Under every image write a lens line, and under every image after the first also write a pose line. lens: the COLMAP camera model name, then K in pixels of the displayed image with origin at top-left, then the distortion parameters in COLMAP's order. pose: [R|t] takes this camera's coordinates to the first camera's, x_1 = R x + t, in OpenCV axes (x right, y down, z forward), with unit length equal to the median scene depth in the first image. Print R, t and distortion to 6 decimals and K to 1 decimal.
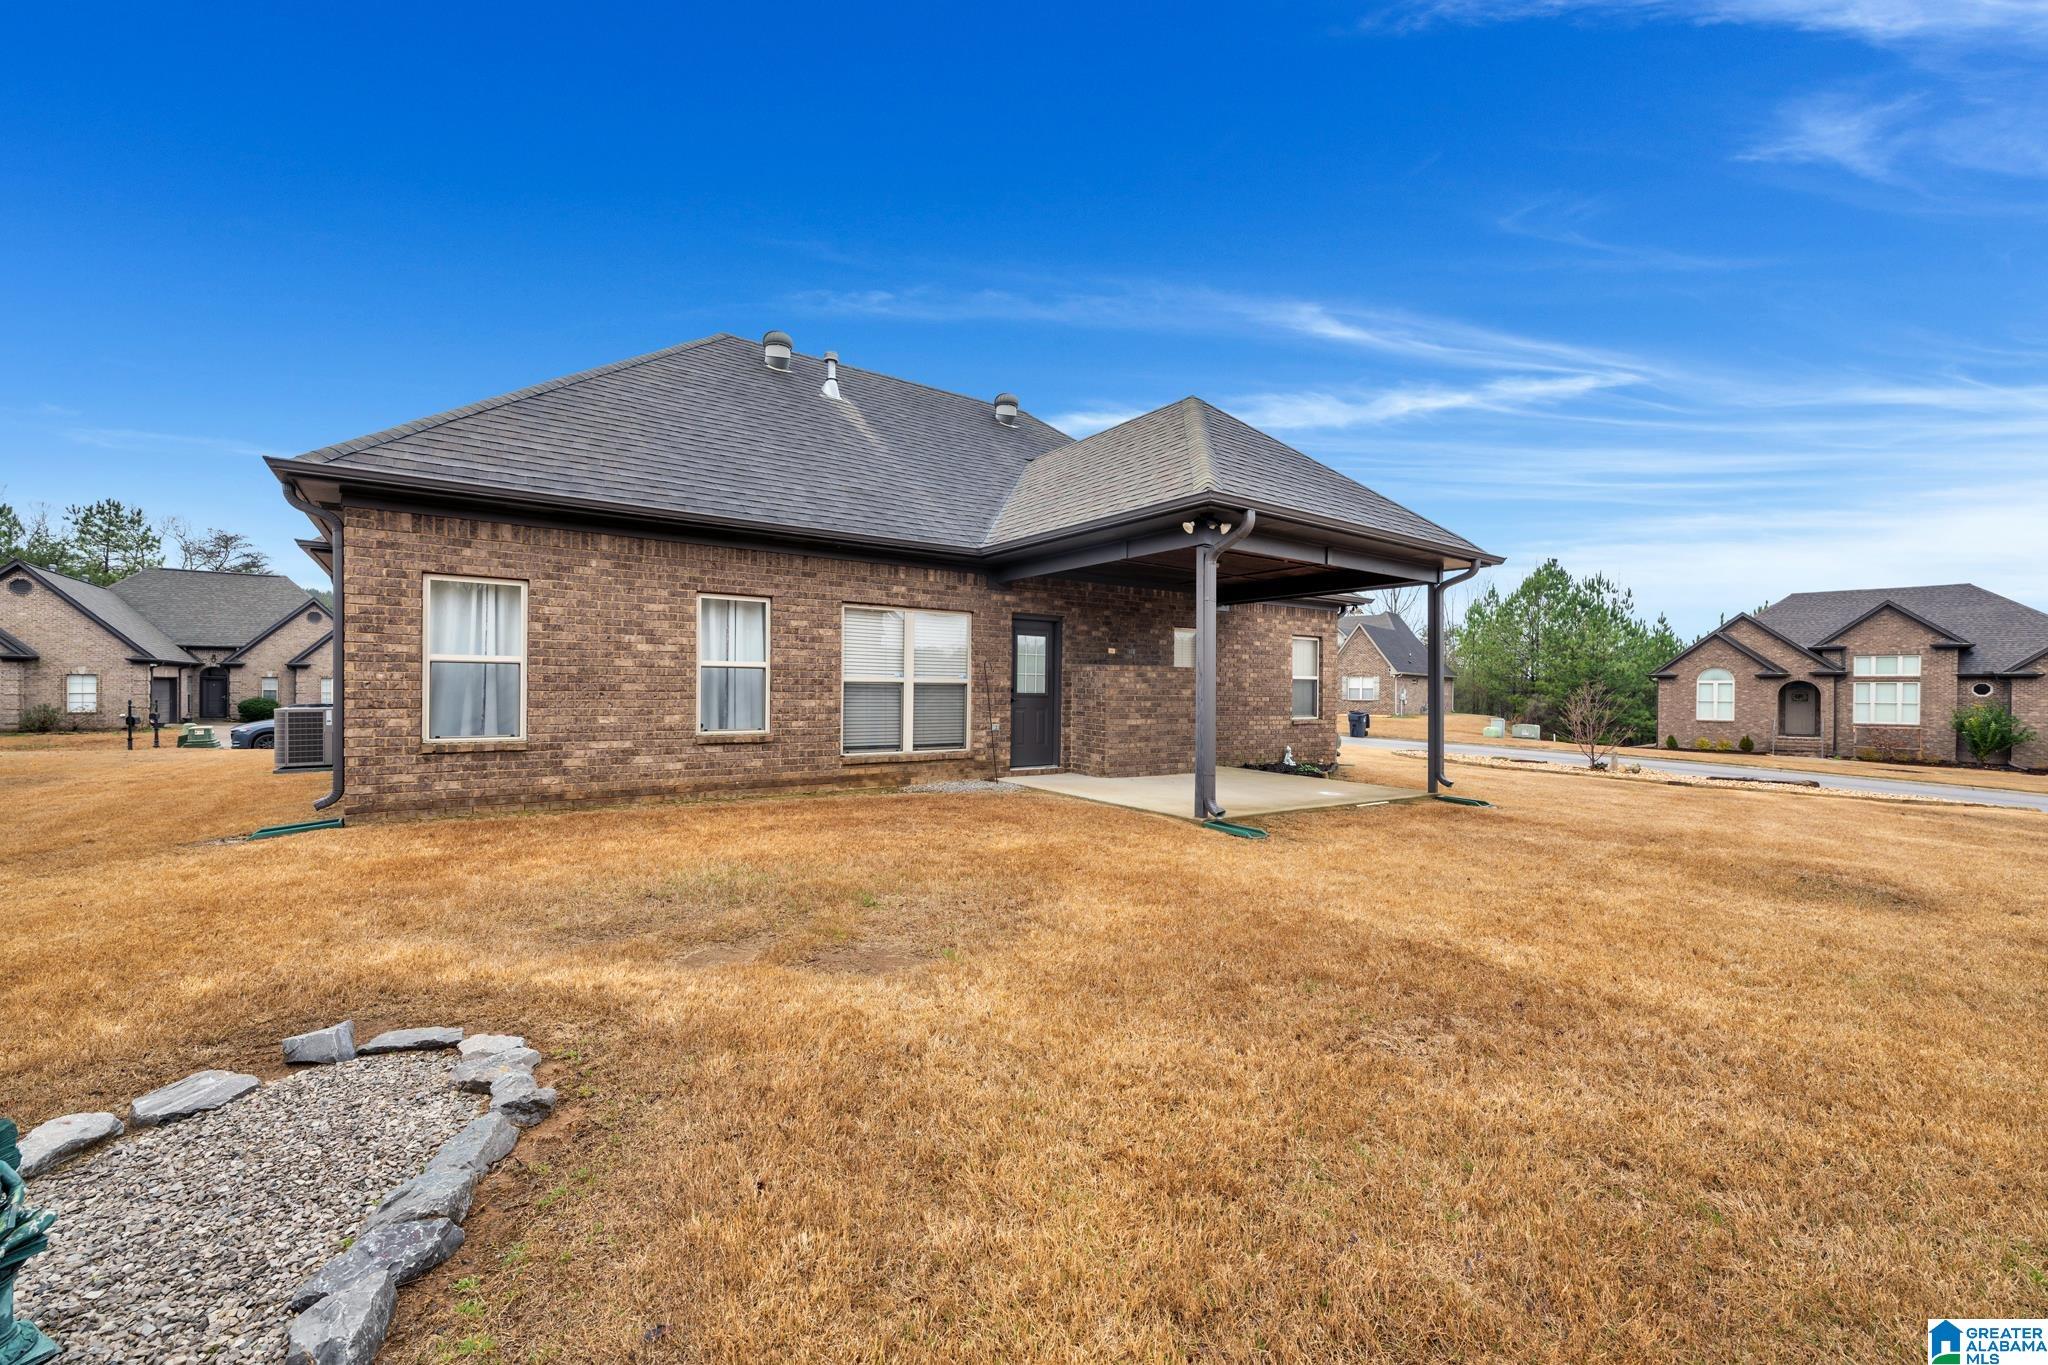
lens RADIAL K [[826.9, 0, 1024.6], [0, 826.9, 689.0], [0, 0, 1]] dist [-0.001092, -0.000110]
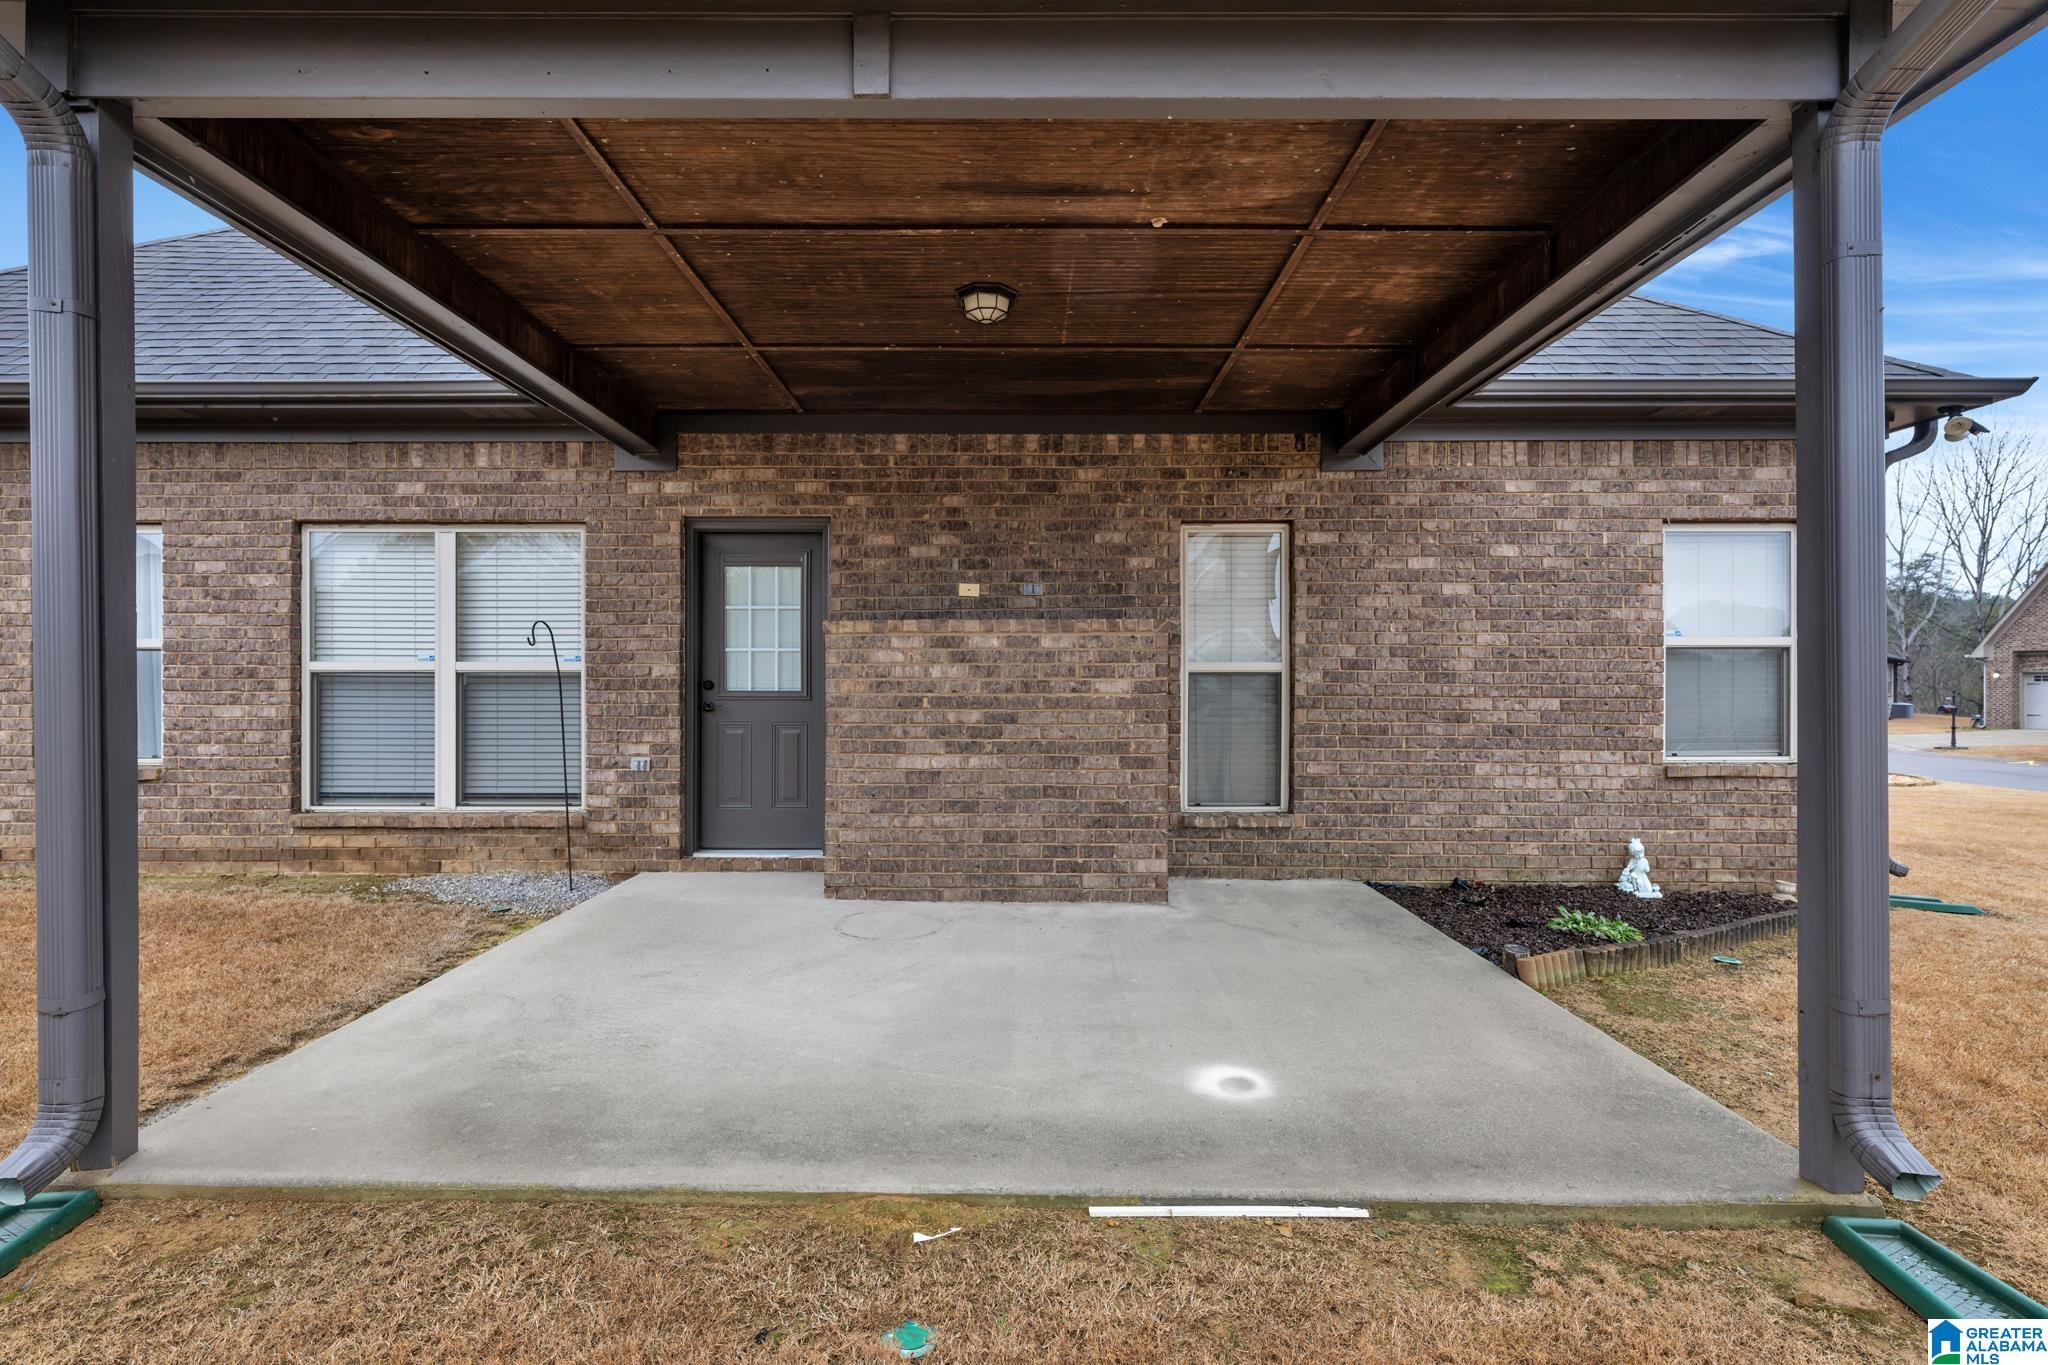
lens RADIAL K [[983.2, 0, 1024.0], [0, 983.2, 682.5], [0, 0, 1]] dist [-0.000616, -0.000247]
pose [[0.805576, -0.010998, -0.592390, 0.471991], [0.007599, 0.999937, -0.008230, 0.006329], [0.592443, 0.002129, 0.805609, 0.678765]]
